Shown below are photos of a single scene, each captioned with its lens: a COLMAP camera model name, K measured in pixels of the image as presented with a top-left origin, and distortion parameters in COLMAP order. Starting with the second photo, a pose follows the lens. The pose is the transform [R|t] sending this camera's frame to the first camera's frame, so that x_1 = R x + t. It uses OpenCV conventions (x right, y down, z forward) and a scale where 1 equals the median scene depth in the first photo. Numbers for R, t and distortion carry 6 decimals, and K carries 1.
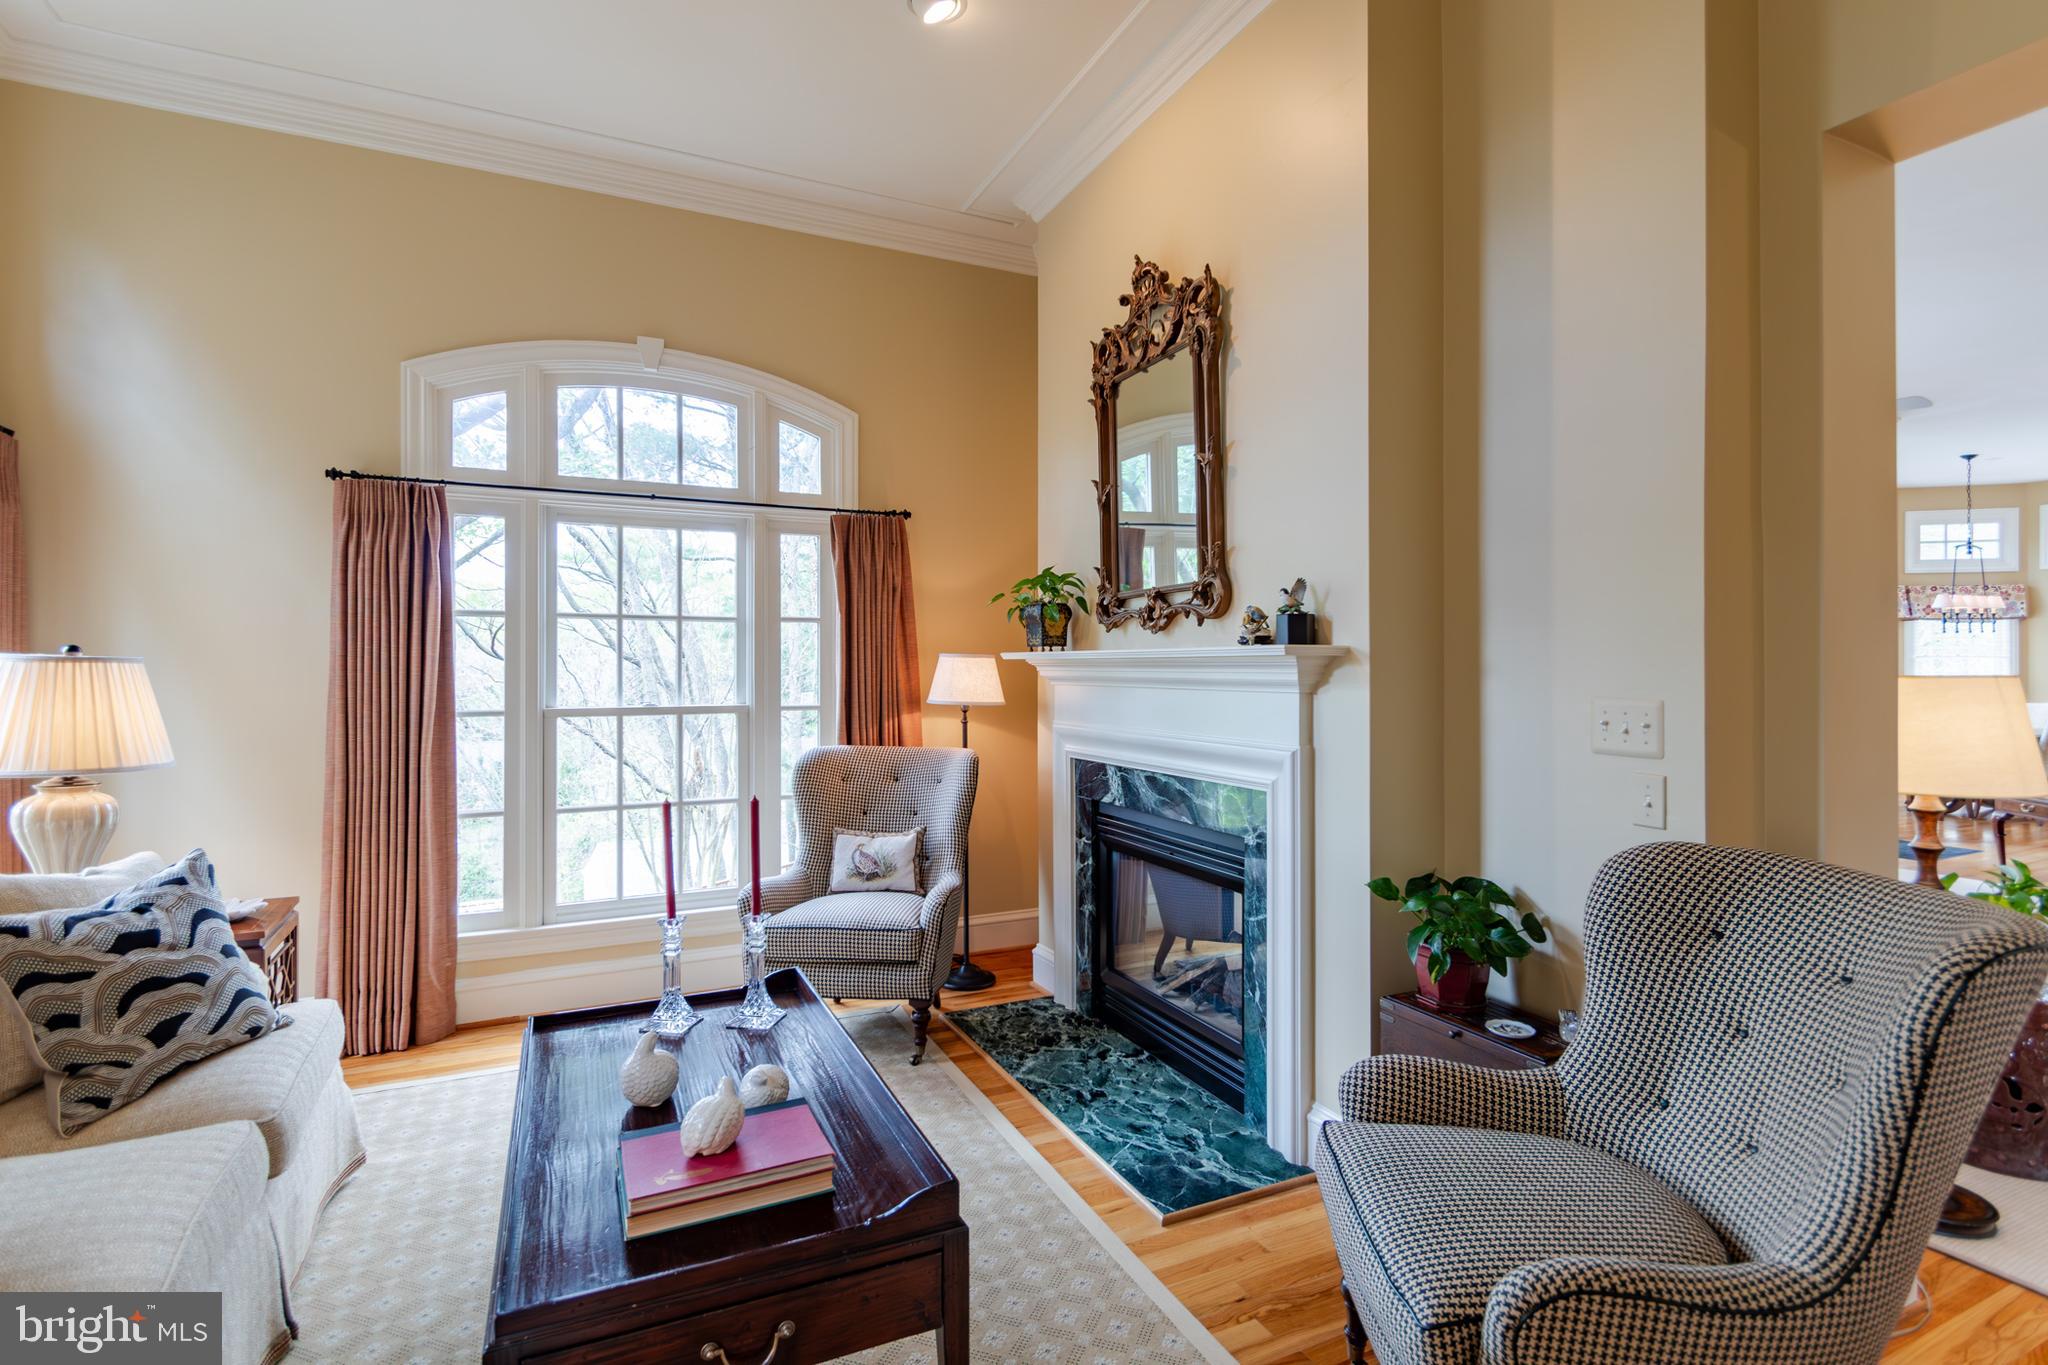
lens RADIAL K [[978.7, 0, 1030.8], [0, 978.7, 665.9], [0, 0, 1]] dist [0.011835, -0.011059]
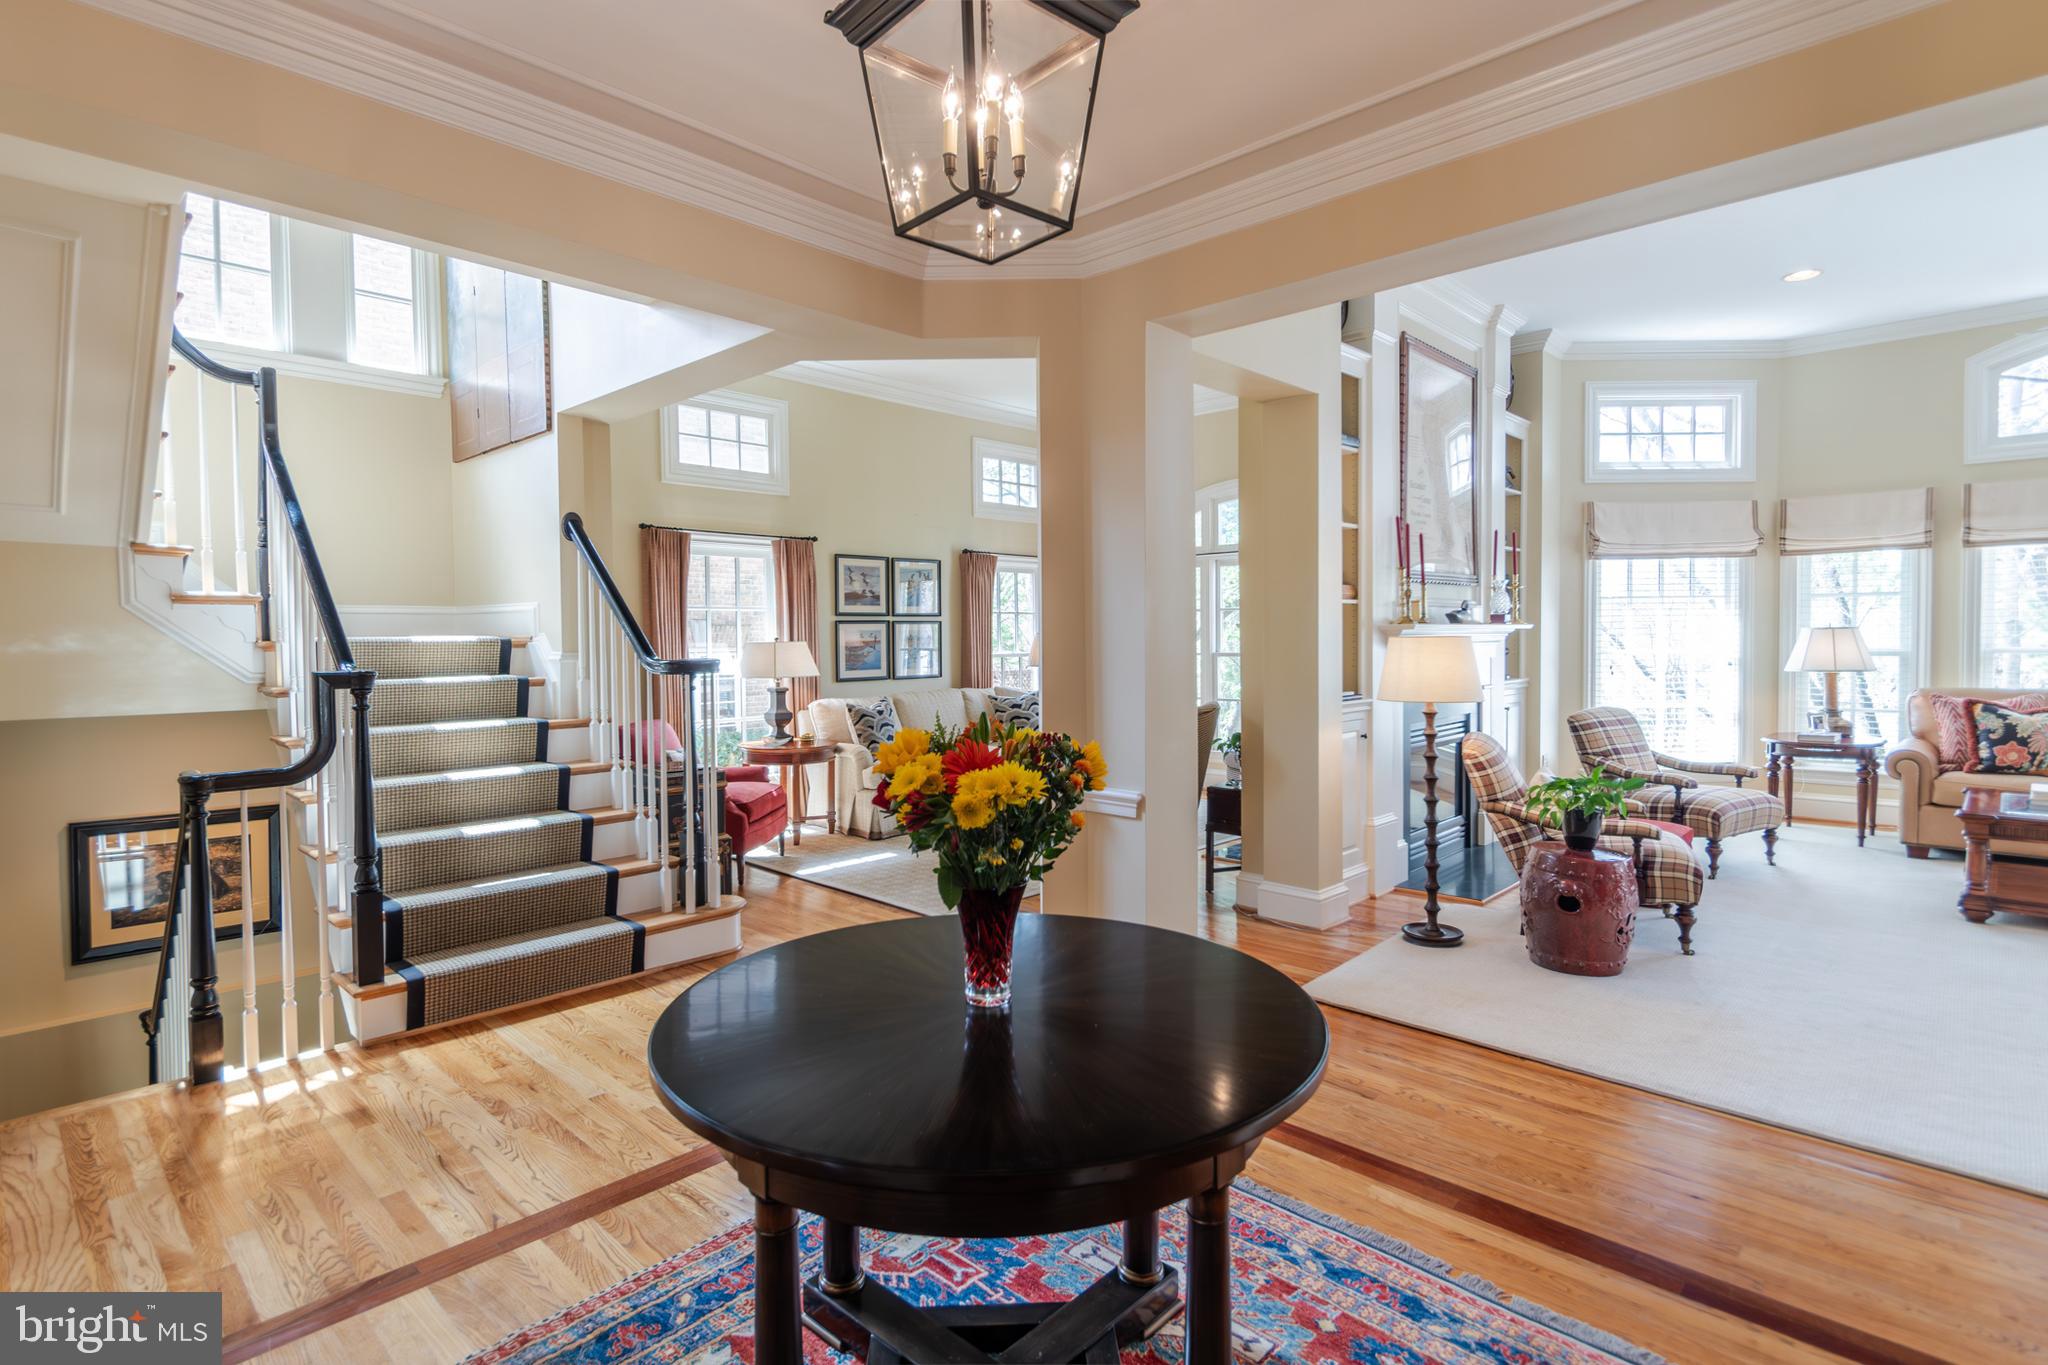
lens RADIAL K [[1005.3, 0, 1027.4], [0, 1005.3, 670.5], [0, 0, 1]] dist [-0.000361, -0.000231]
pose [[0.356362, 0.026127, -0.933983, 1.786522], [0.011542, 0.999410, 0.032361, 0.007368], [0.934277, -0.022312, 0.355850, -0.236542]]
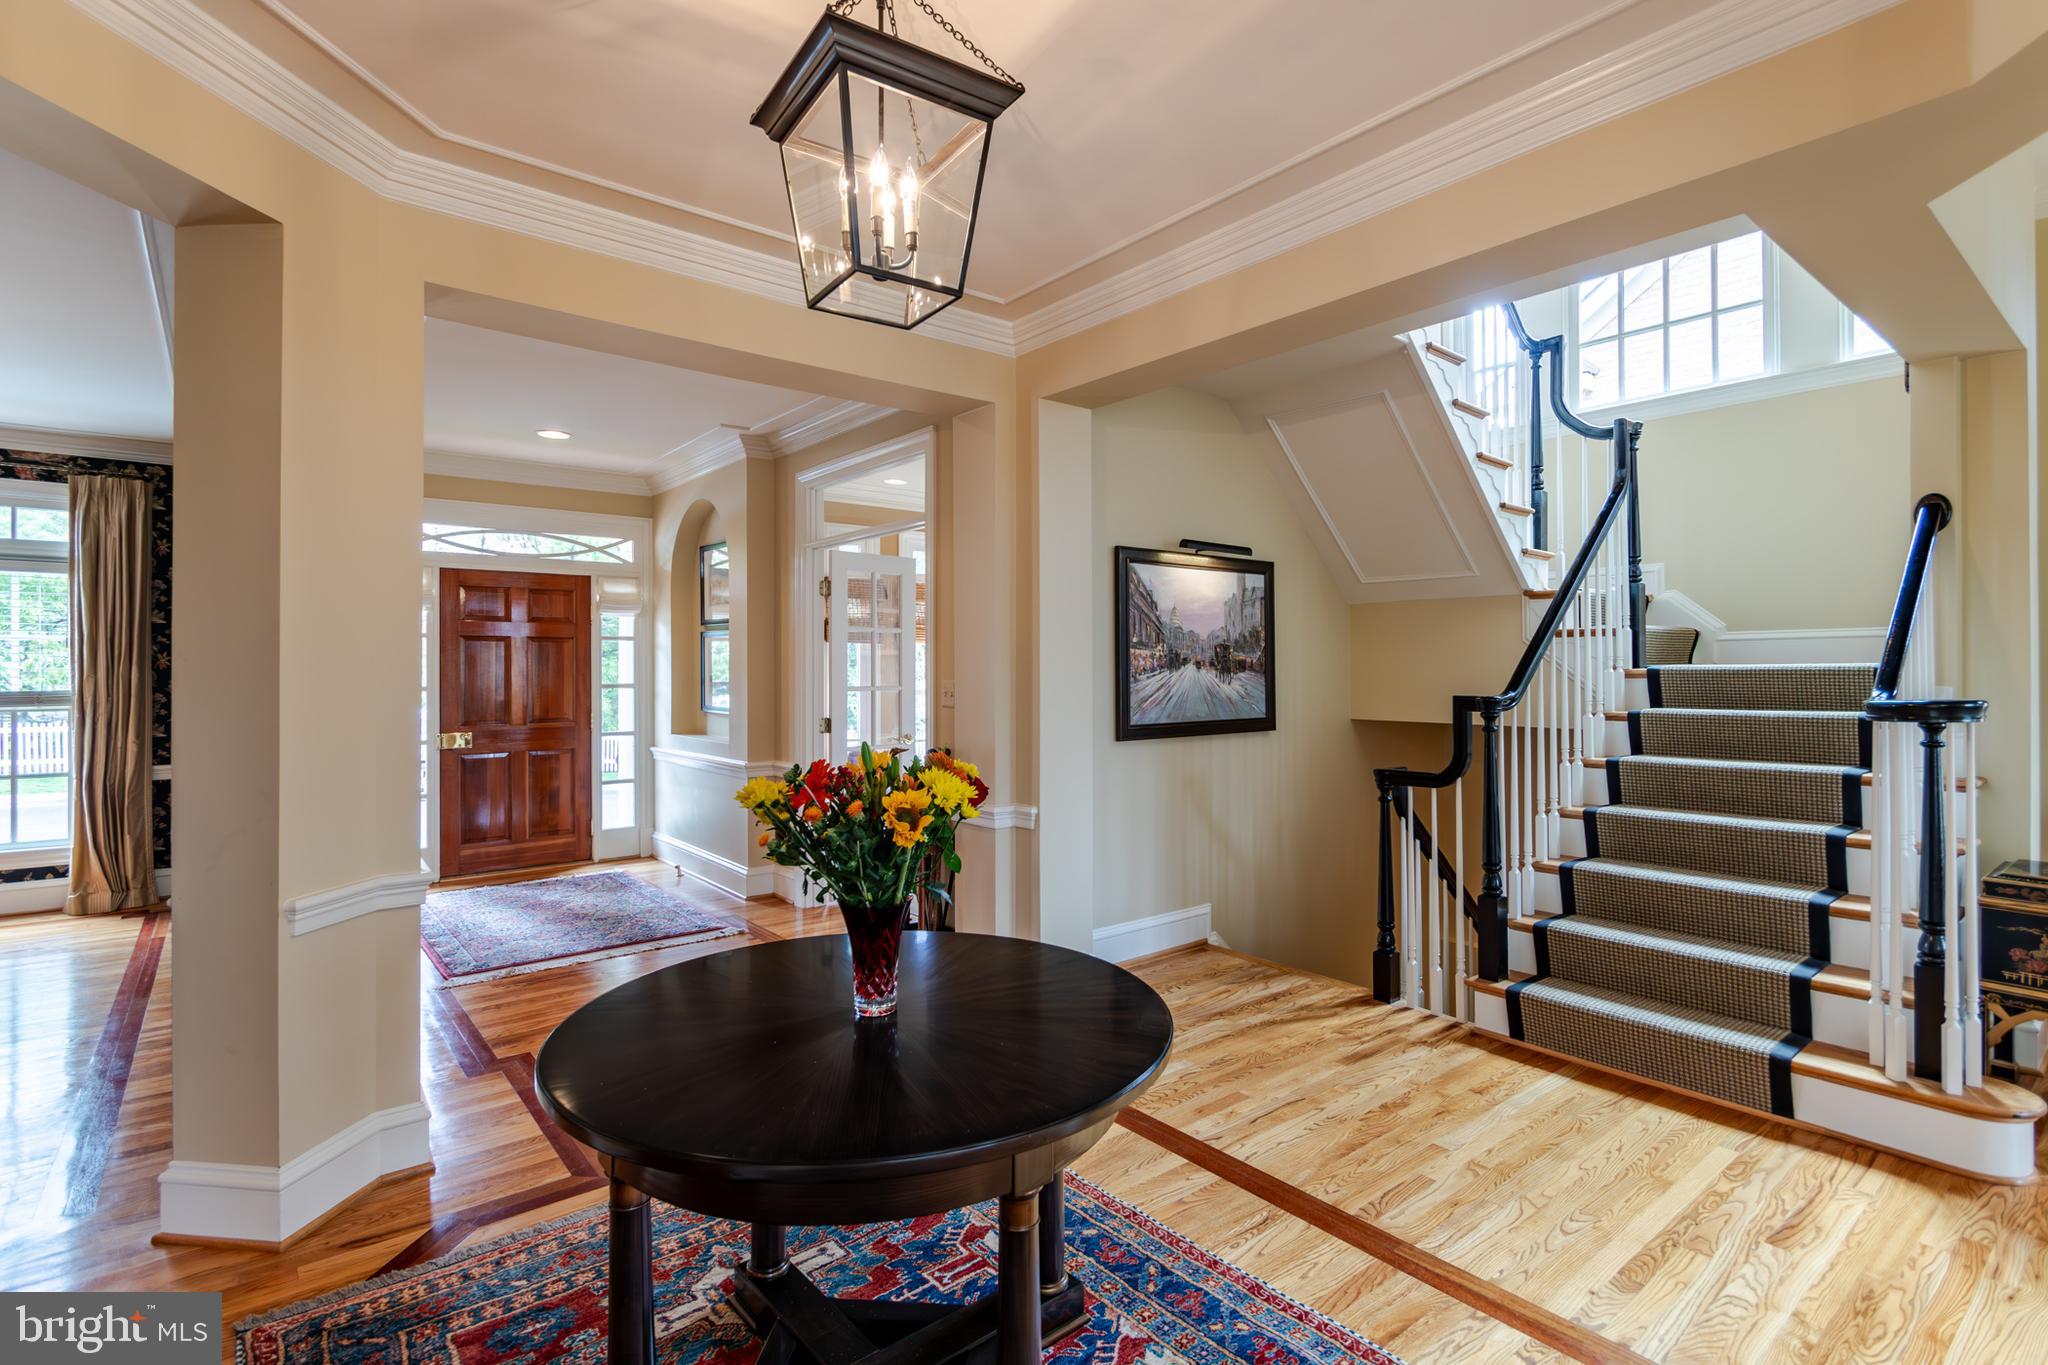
lens RADIAL K [[982.5, 0, 1028.6], [0, 982.5, 666.8], [0, 0, 1]] dist [0.005845, -0.007919]
pose [[-0.972334, 0.000187, -0.233596, 1.330249], [0.001191, 0.999991, -0.004159, 0.001748], [0.233593, -0.004322, -0.972325, 0.509602]]
